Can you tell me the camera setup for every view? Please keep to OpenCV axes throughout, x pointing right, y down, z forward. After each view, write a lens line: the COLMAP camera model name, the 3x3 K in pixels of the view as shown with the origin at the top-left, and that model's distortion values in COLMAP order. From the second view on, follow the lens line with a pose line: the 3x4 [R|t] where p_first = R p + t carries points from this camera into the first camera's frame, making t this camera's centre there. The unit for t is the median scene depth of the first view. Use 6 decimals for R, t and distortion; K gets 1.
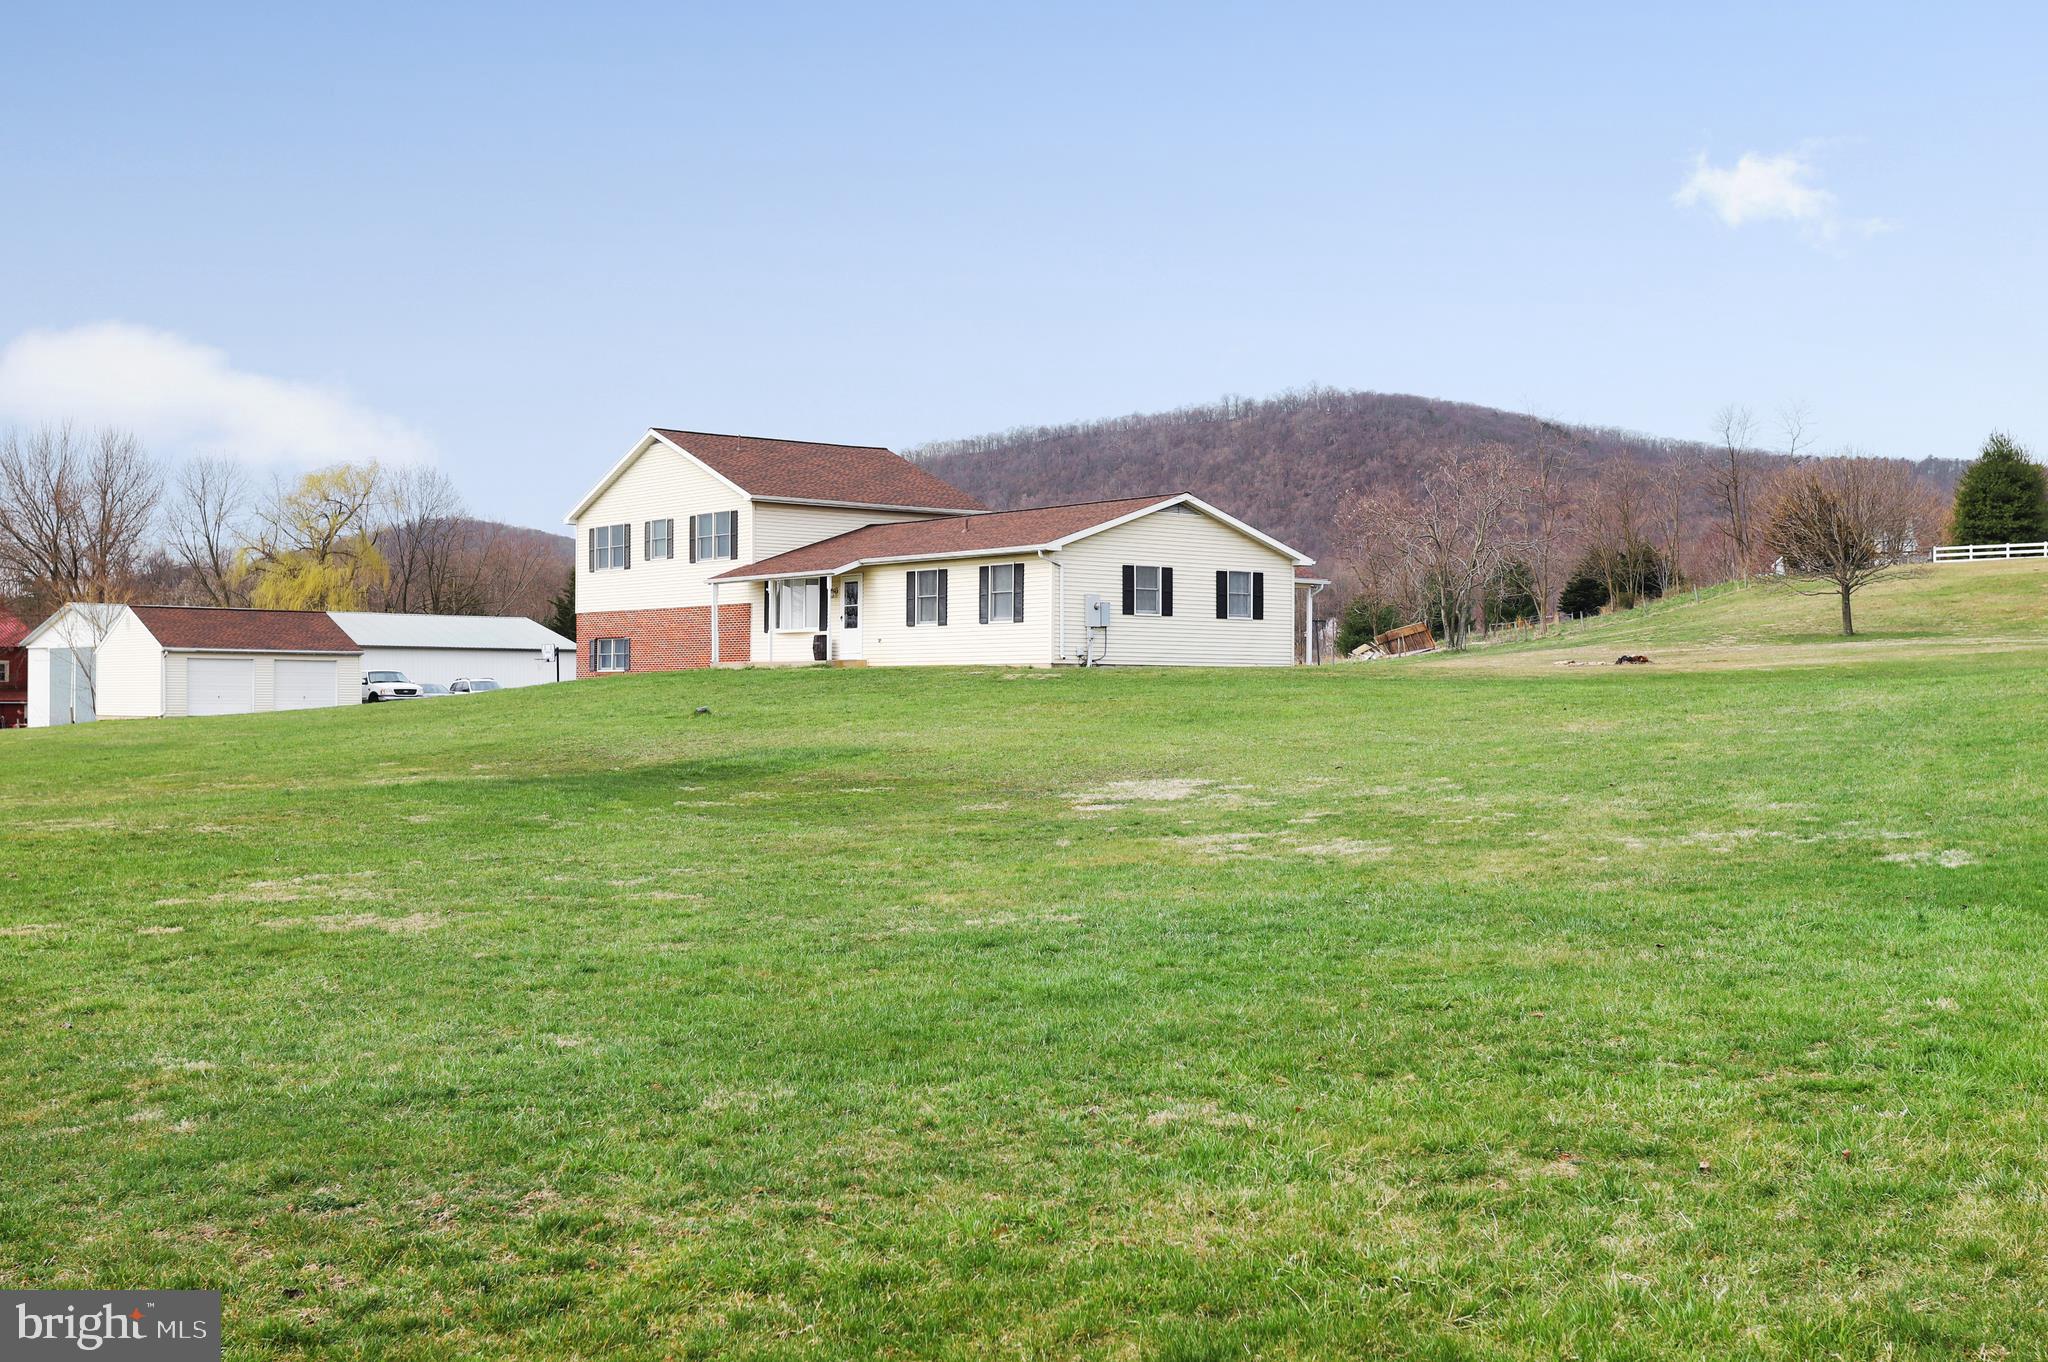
lens RADIAL K [[2206.2, 0, 1024.0], [0, 2206.2, 681.0], [0, 0, 1]] dist [-0.007786, -0.005009]
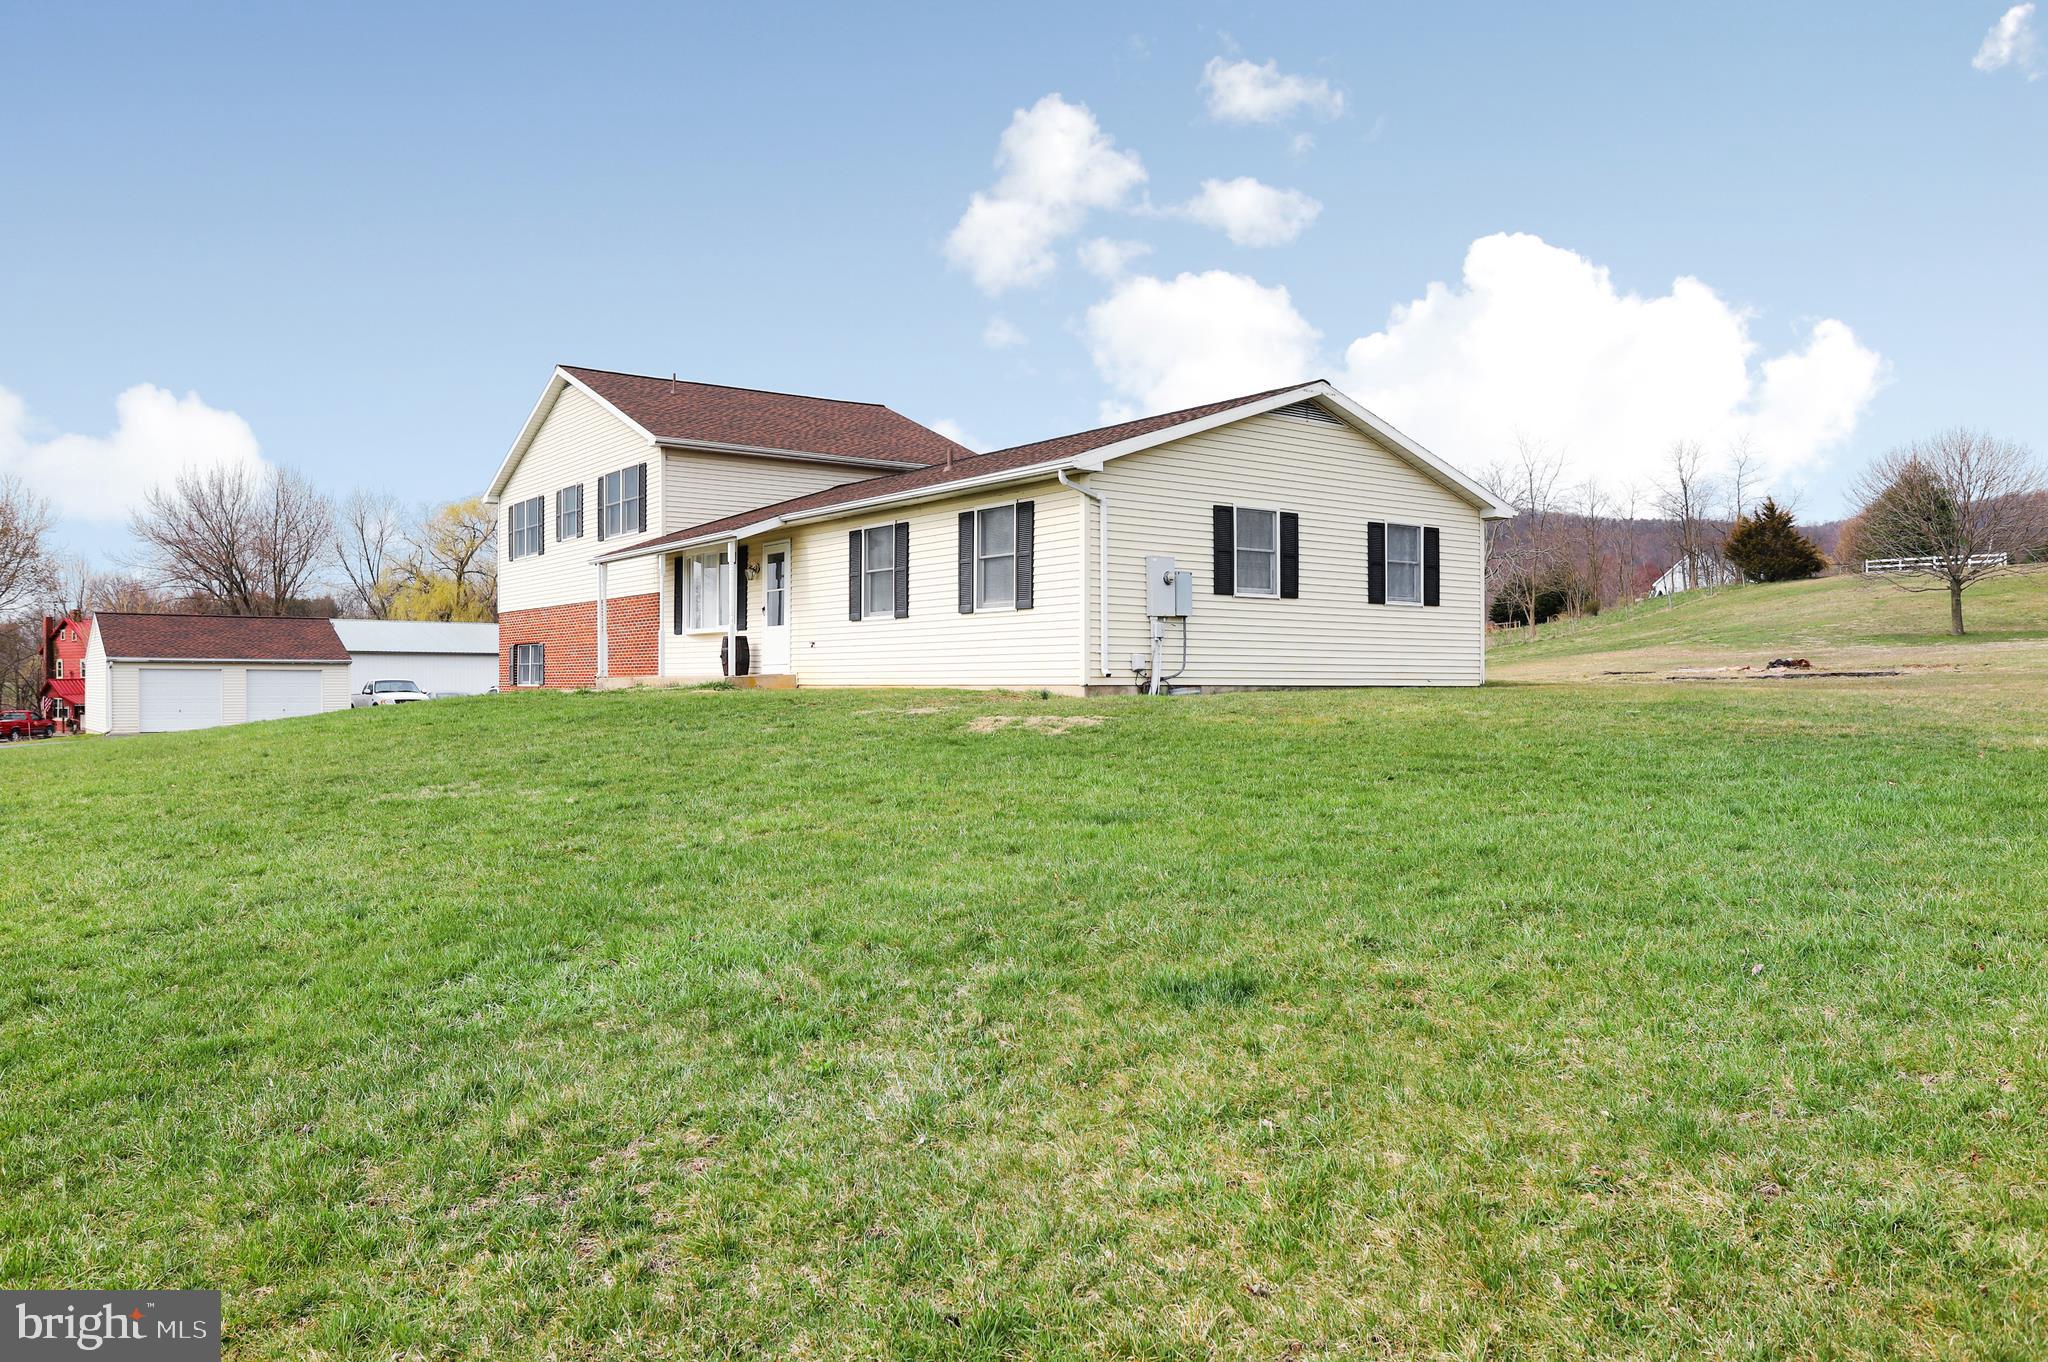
lens RADIAL K [[1465.0, 0, 1024.0], [0, 1465.0, 681.0], [0, 0, 1]] dist [0.002009, 0.000866]
pose [[0.999430, -0.004325, -0.033479, 0.008613], [0.004513, 0.999974, 0.005550, -0.009974], [0.033454, -0.005698, 0.999424, 0.583932]]
